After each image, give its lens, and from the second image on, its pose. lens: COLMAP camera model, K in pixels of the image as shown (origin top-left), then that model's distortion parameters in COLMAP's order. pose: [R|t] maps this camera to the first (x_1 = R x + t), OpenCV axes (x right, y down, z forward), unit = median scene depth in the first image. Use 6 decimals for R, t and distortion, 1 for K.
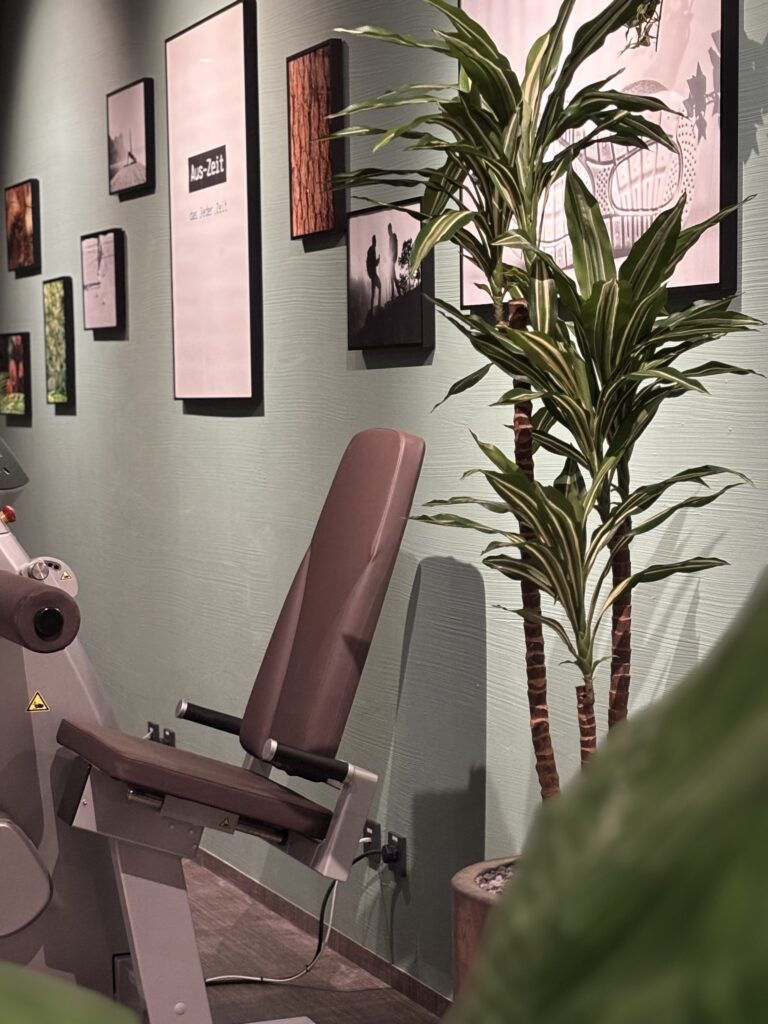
lens RADIAL K [[2259.0, 0, 384.2], [0, 2259.0, 512.7], [0, 0, 1]] dist [0.053082, 0.000000]
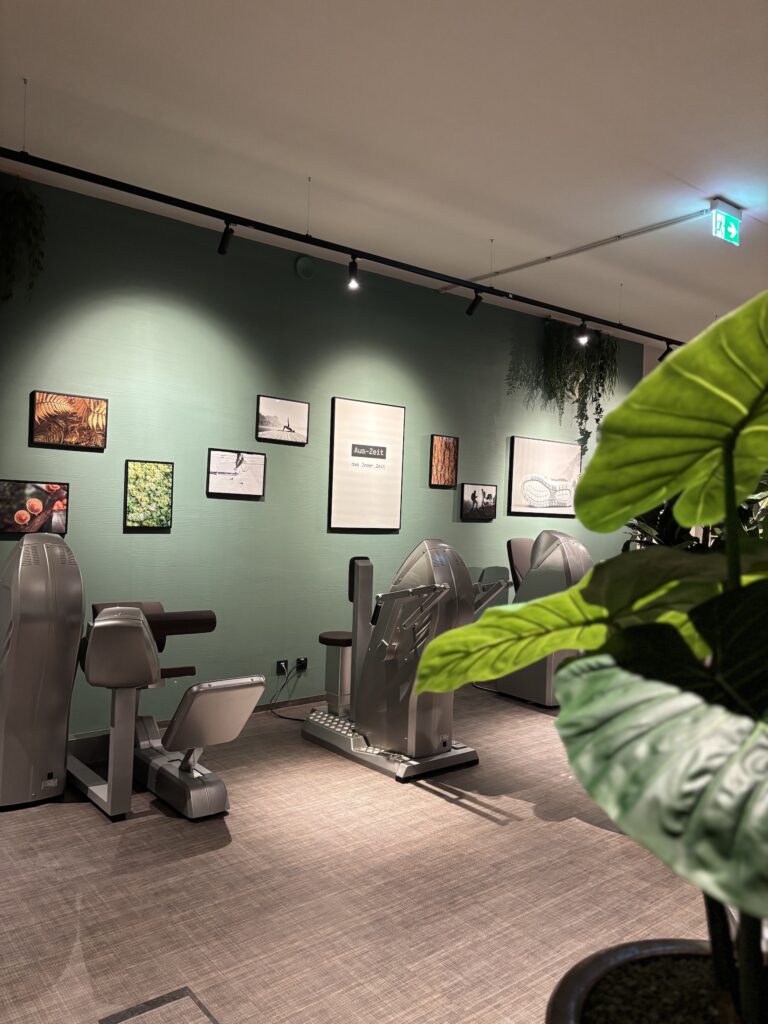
lens RADIAL K [[774.4, 0, 383.7], [0, 774.4, 512.4], [0, 0, 1]] dist [0.008250, 0.003926]
pose [[-0.311178, -0.007590, 0.950321, -1.077055], [0.016147, 0.999782, 0.013273, -0.087040], [-0.950214, 0.019475, -0.310988, 1.331349]]
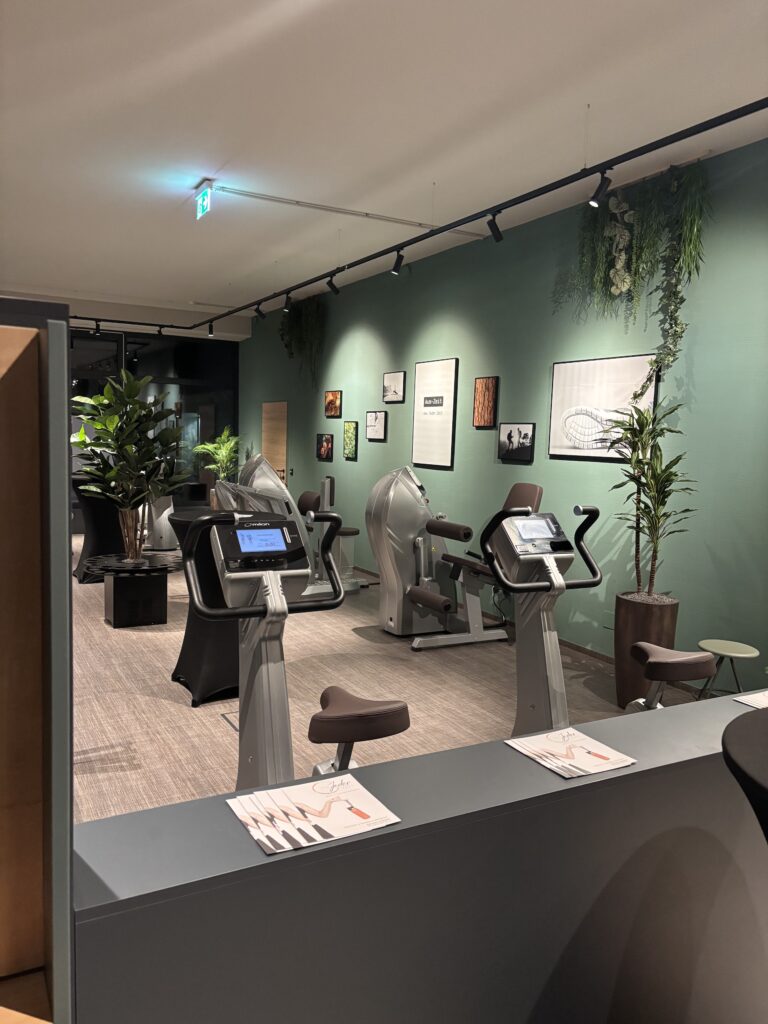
lens RADIAL K [[774.4, 0, 382.5], [0, 774.4, 509.4], [0, 0, 1]] dist [0.008250, 0.003926]
pose [[0.990739, 0.026216, 0.133227, -0.329561], [-0.032952, 0.998274, 0.048603, -0.037152], [-0.131723, -0.052543, 0.989893, -0.241169]]
